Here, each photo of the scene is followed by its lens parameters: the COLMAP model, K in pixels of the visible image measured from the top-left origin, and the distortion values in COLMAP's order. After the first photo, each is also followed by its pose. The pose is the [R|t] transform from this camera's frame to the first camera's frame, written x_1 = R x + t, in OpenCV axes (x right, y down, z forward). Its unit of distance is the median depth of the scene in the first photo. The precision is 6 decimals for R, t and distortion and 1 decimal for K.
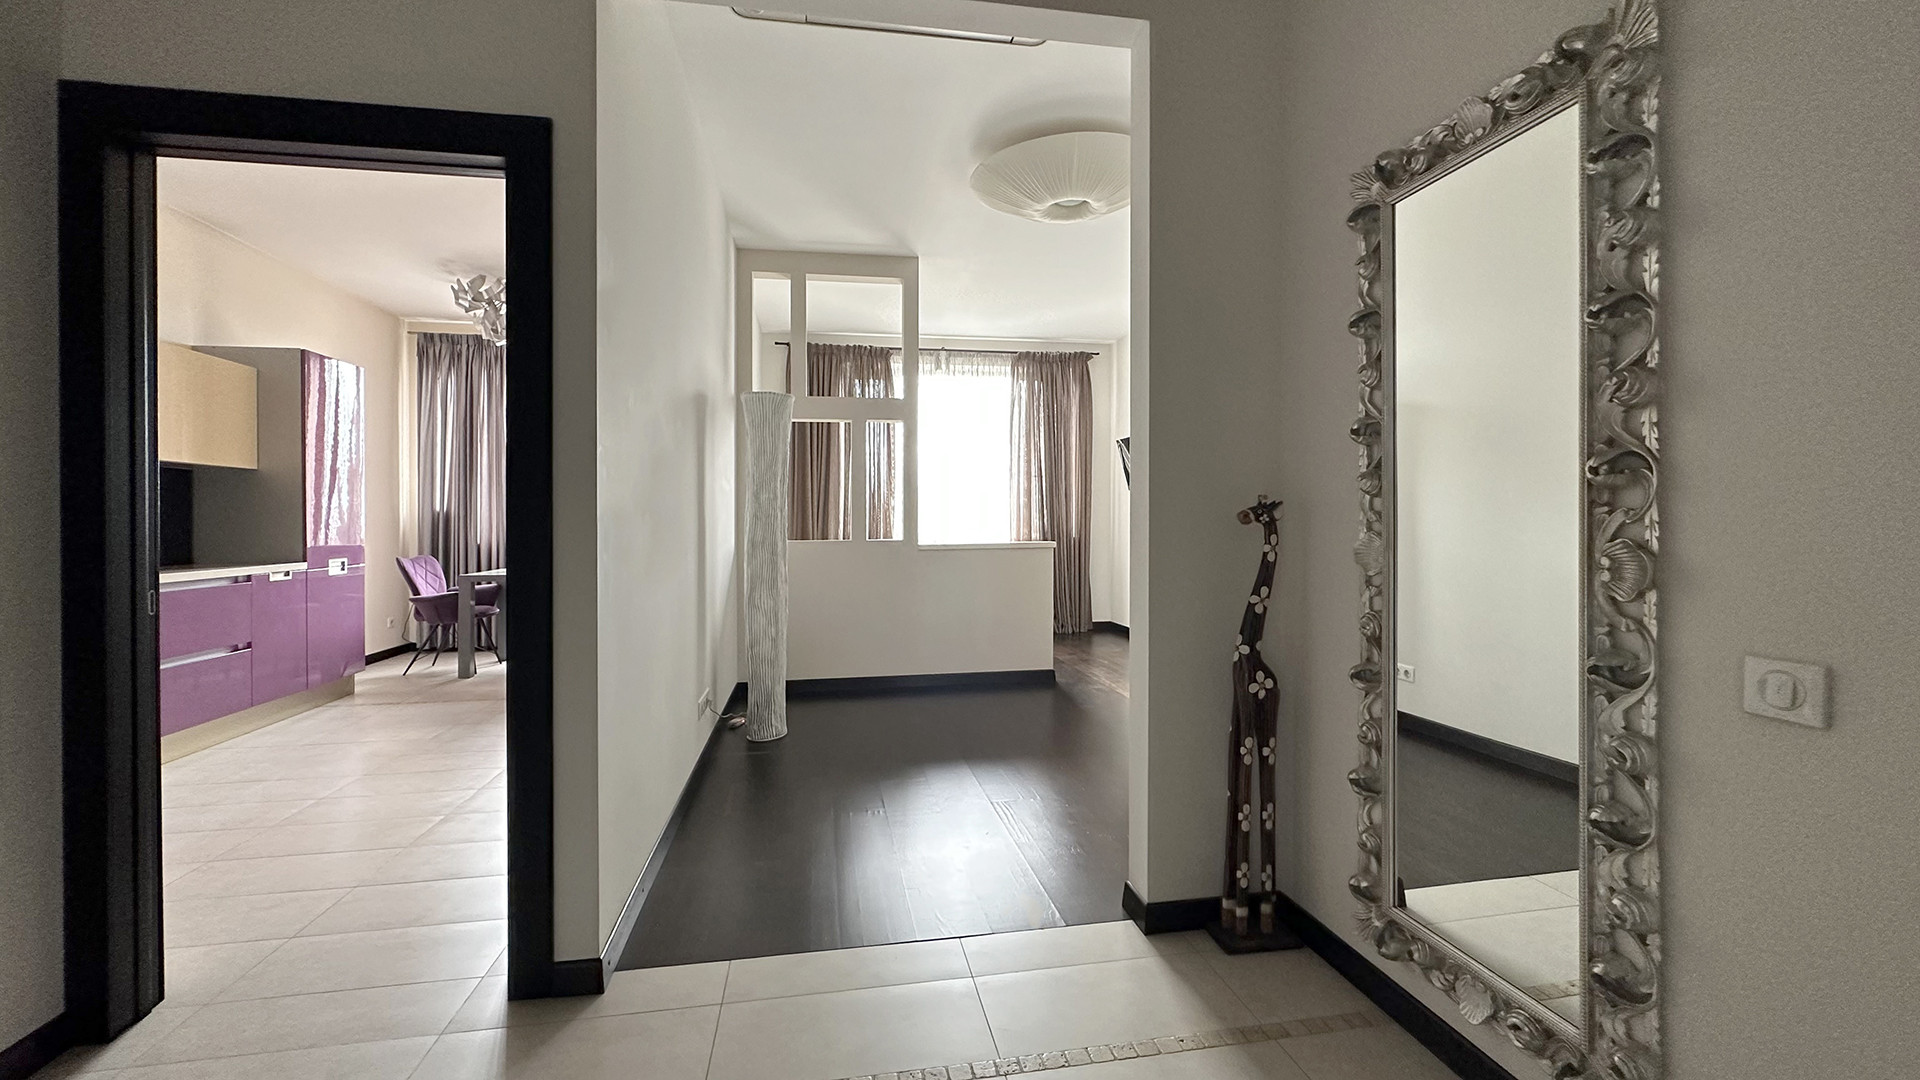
lens RADIAL K [[784.1, 0, 954.3], [0, 784.1, 525.0], [0, 0, 1]] dist [0.002947, 0.000595]
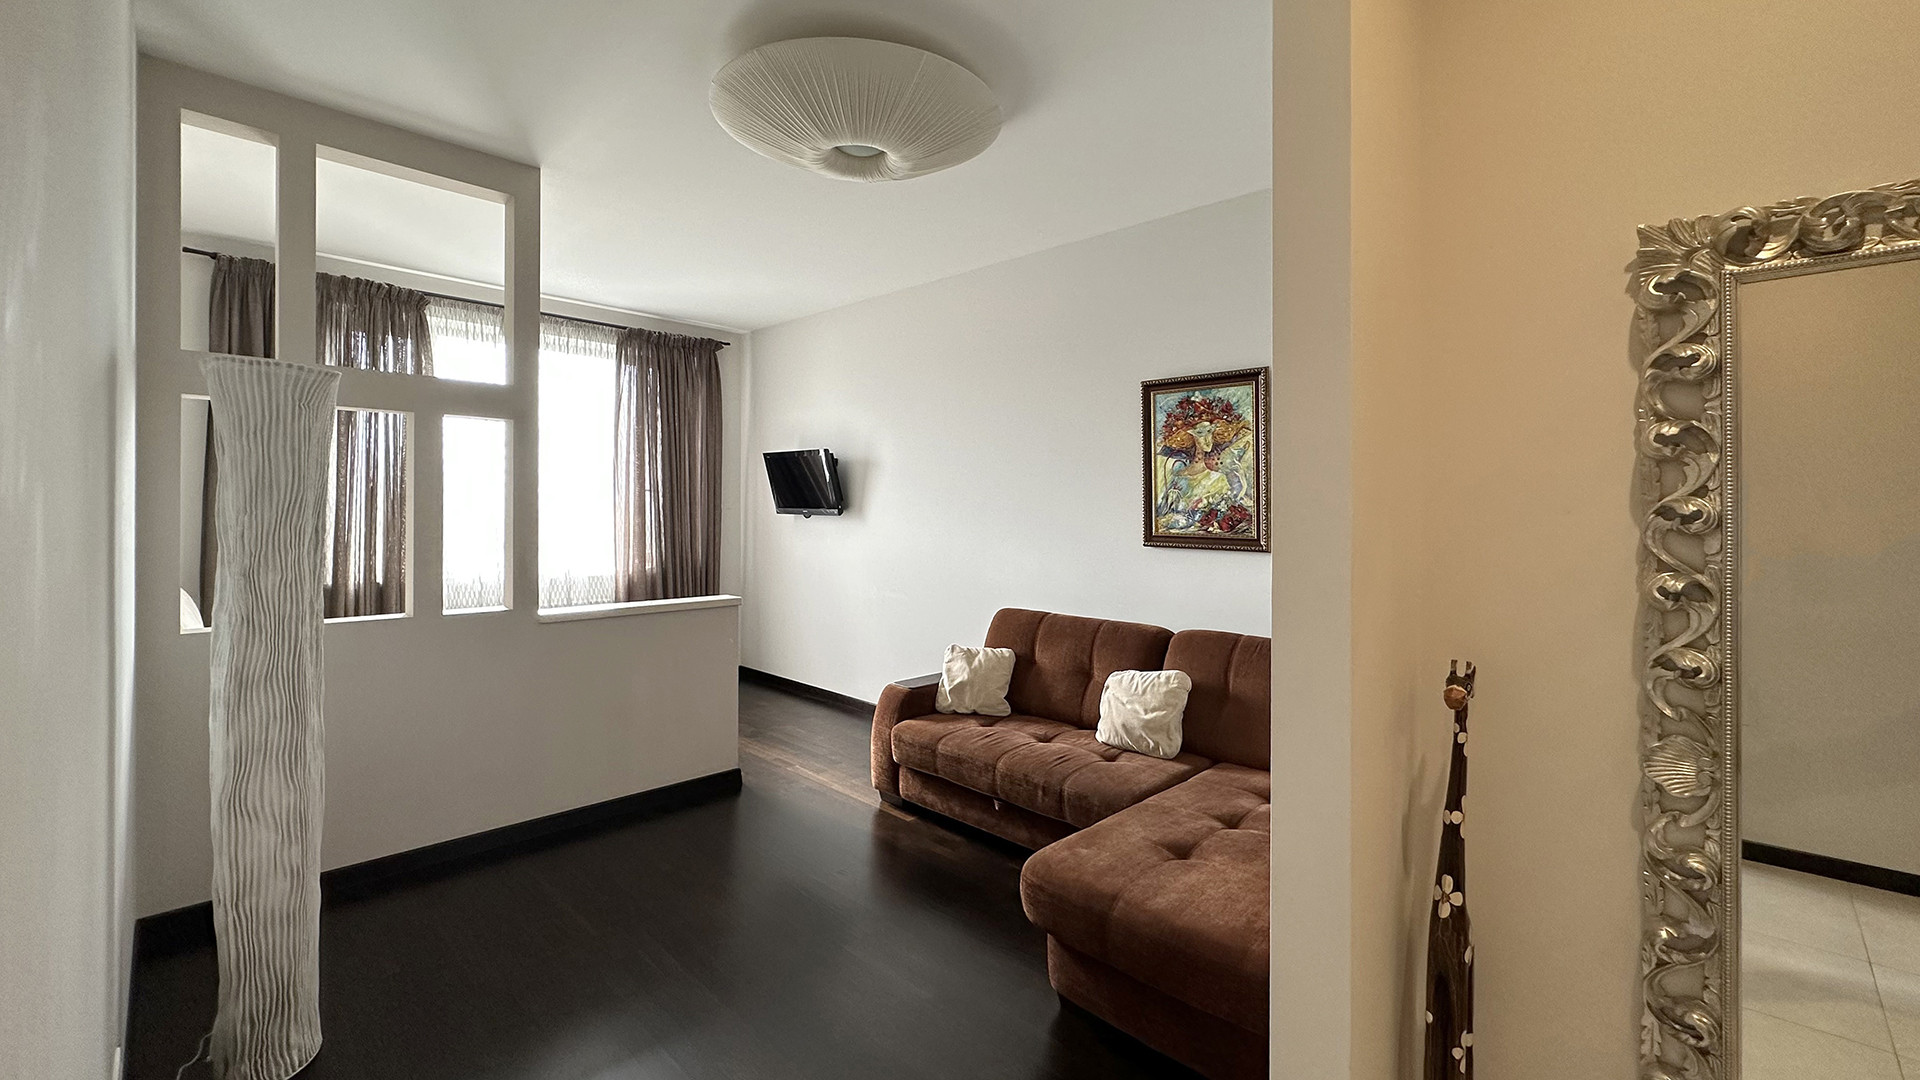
lens RADIAL K [[784.1, 0, 978.0], [0, 784.1, 520.9], [0, 0, 1]] dist [0.002947, 0.000595]
pose [[0.810712, 0.004151, 0.585430, -0.189080], [-0.010000, 0.999927, 0.006758, -0.088268], [-0.585360, -0.011333, 0.810694, 0.382554]]
